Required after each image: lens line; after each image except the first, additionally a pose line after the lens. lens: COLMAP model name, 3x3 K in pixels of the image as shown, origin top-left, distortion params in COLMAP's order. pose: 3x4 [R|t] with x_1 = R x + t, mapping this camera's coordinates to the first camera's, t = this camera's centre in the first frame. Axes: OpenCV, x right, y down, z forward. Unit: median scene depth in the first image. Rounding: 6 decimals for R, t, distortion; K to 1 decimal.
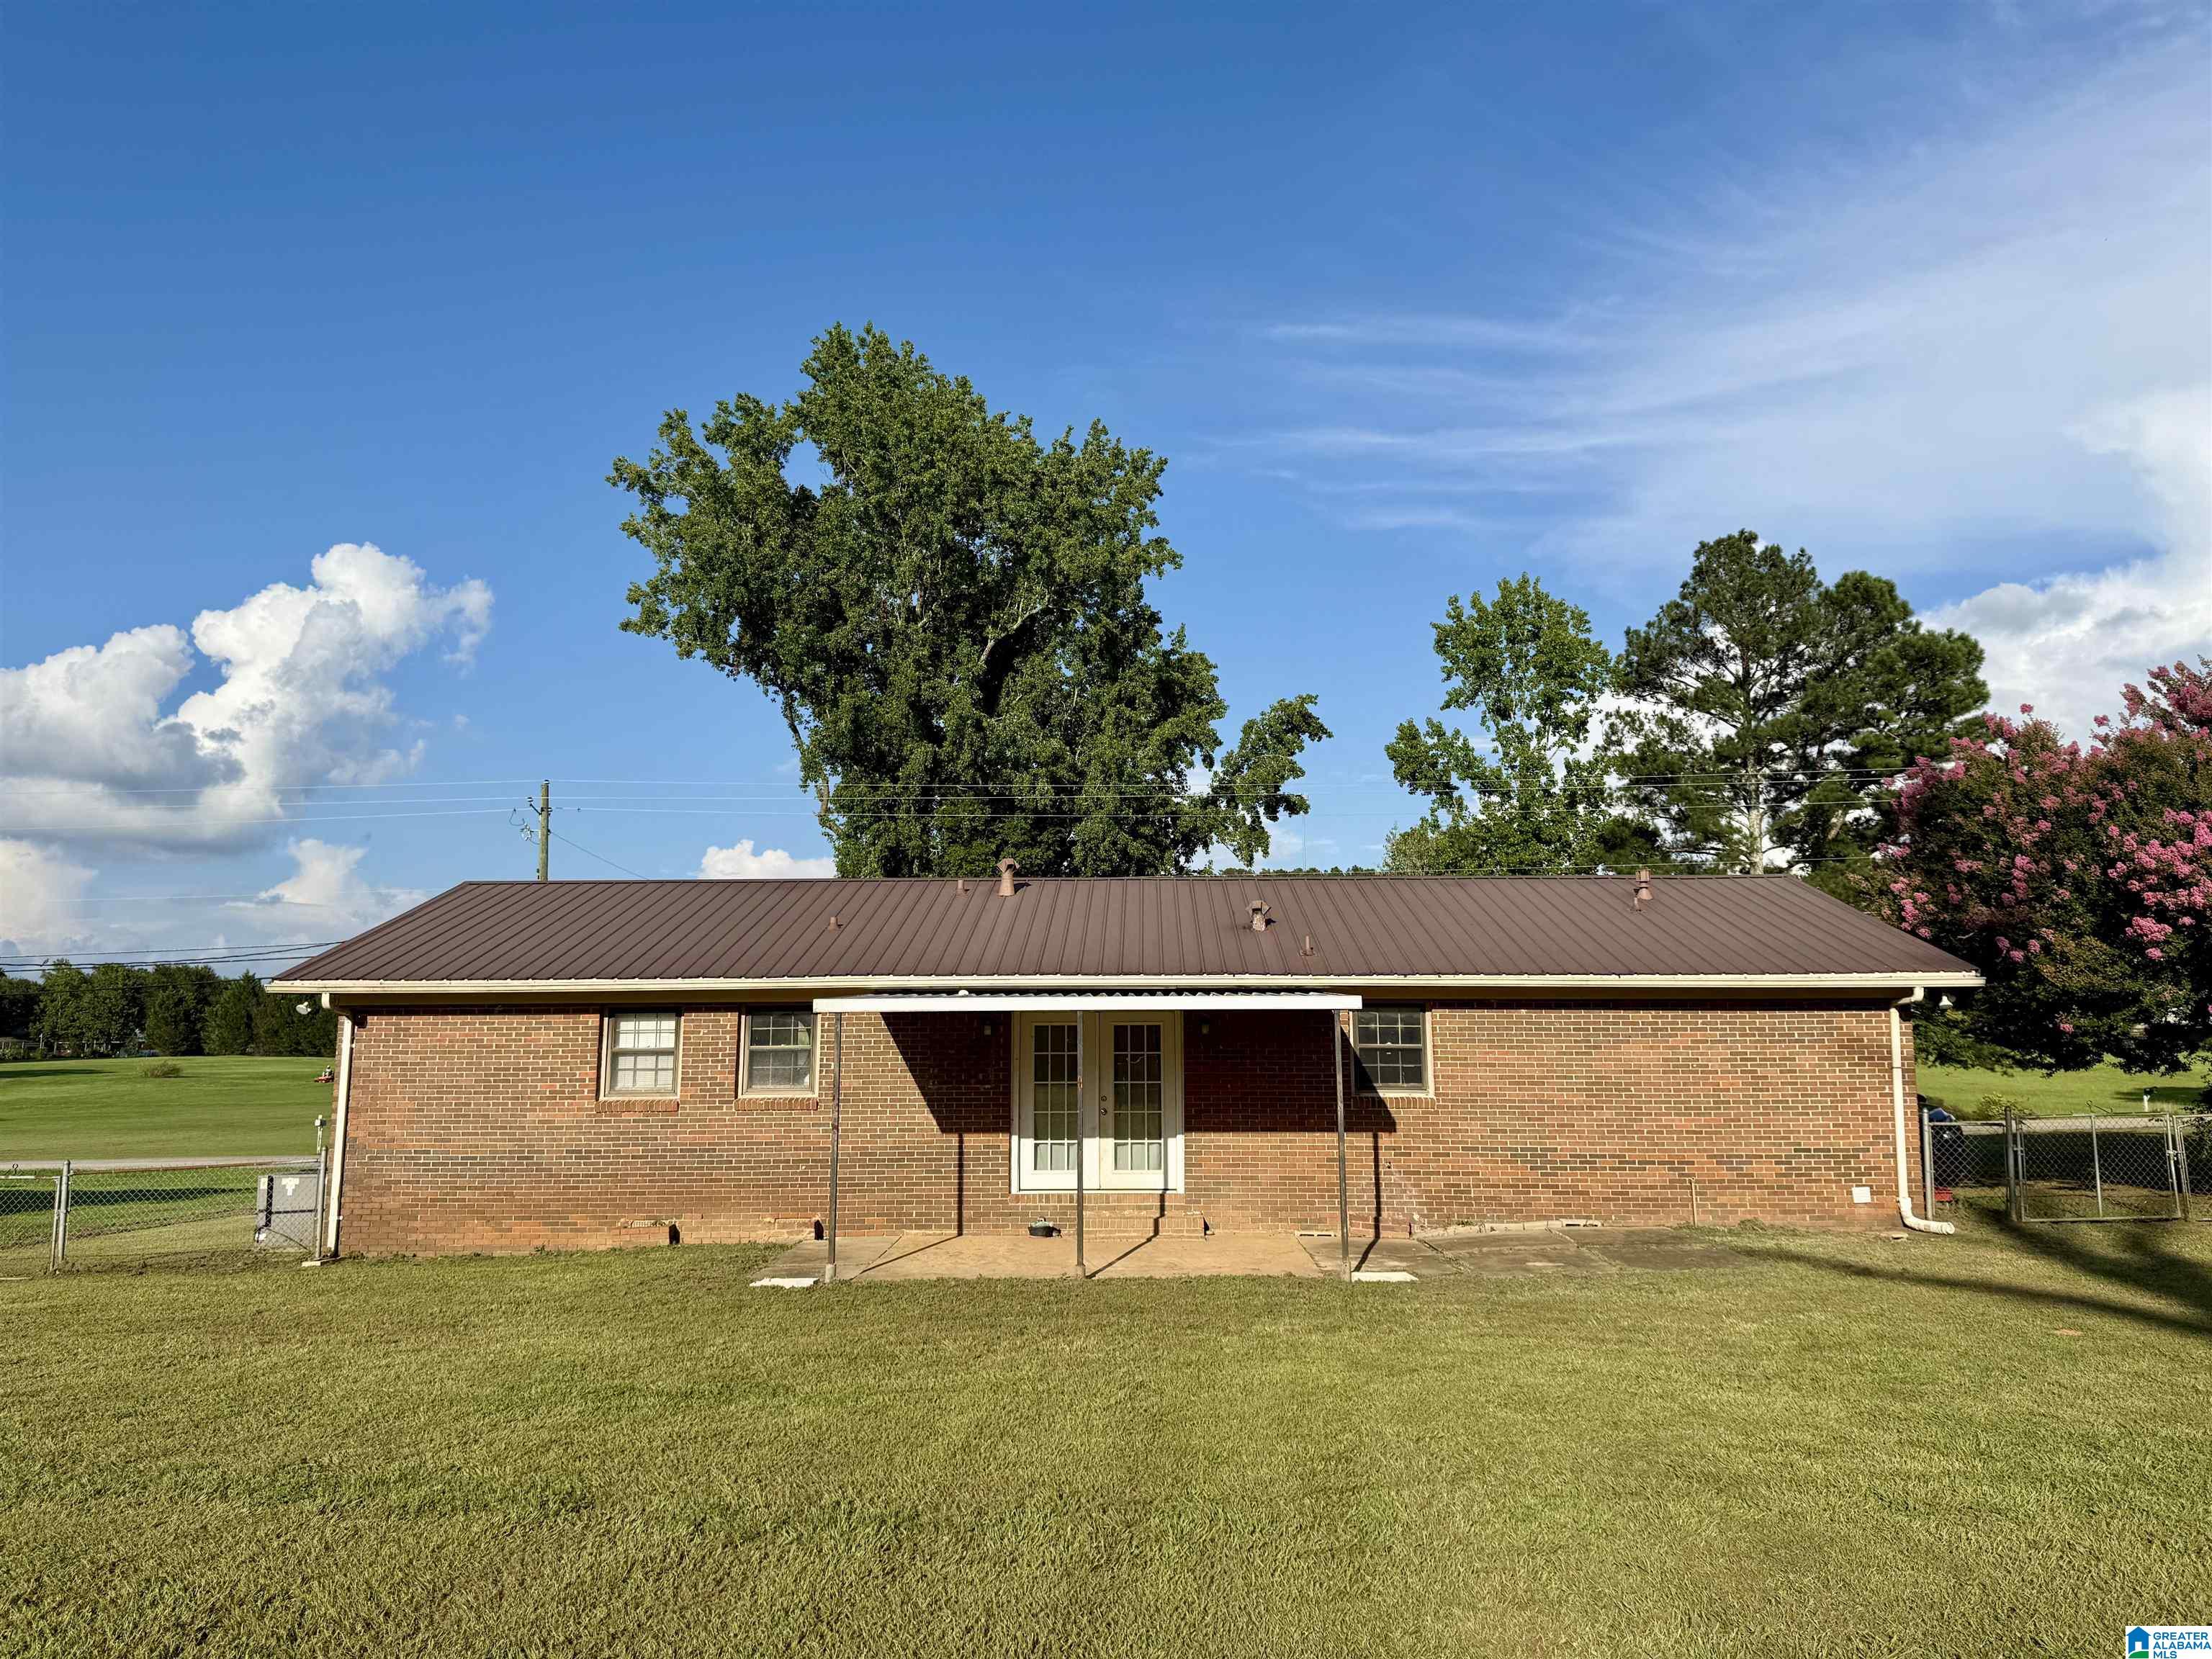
lens RADIAL K [[1555.9, 0, 1115.9], [0, 1555.9, 868.1], [0, 0, 1]] dist [0.050404, -0.062301]
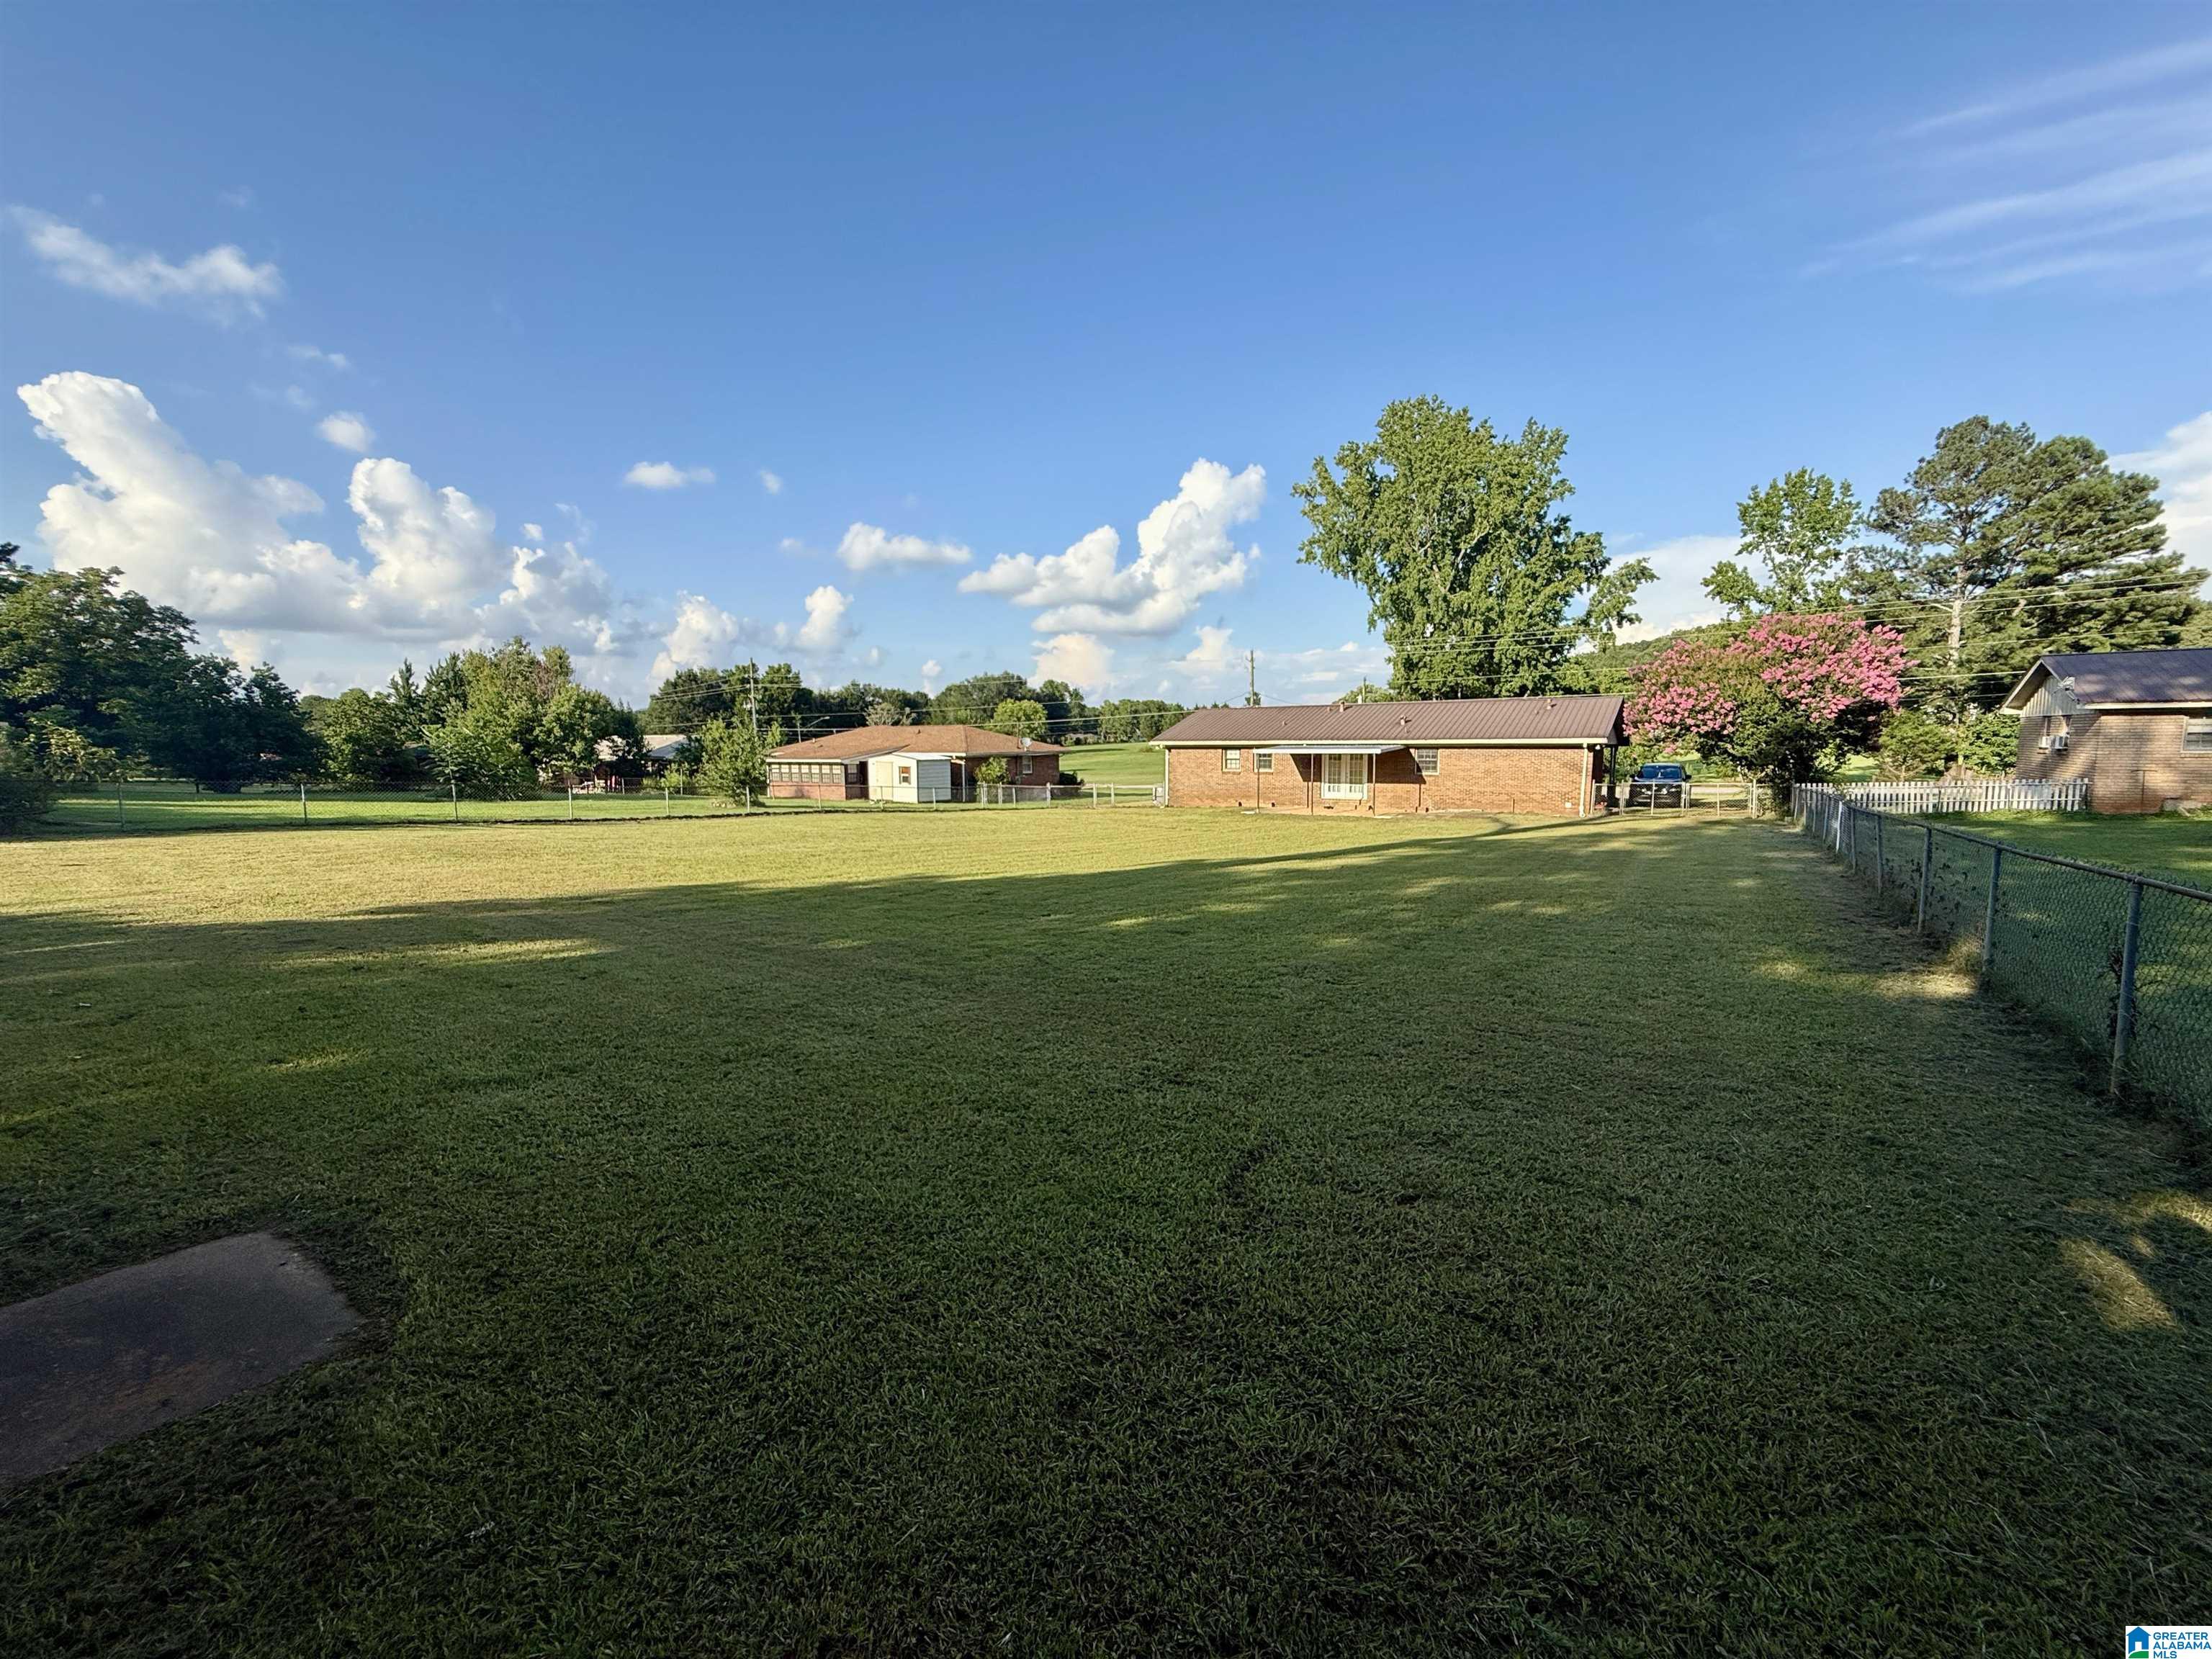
lens RADIAL K [[879.8, 0, 1101.1], [0, 879.8, 835.9], [0, 0, 1]] dist [0.000102, -0.000360]
pose [[0.827397, 0.057682, -0.558647, 0.193083], [0.071309, 0.975871, 0.206375, -0.049718], [0.557072, -0.210590, 0.803320, -0.286204]]
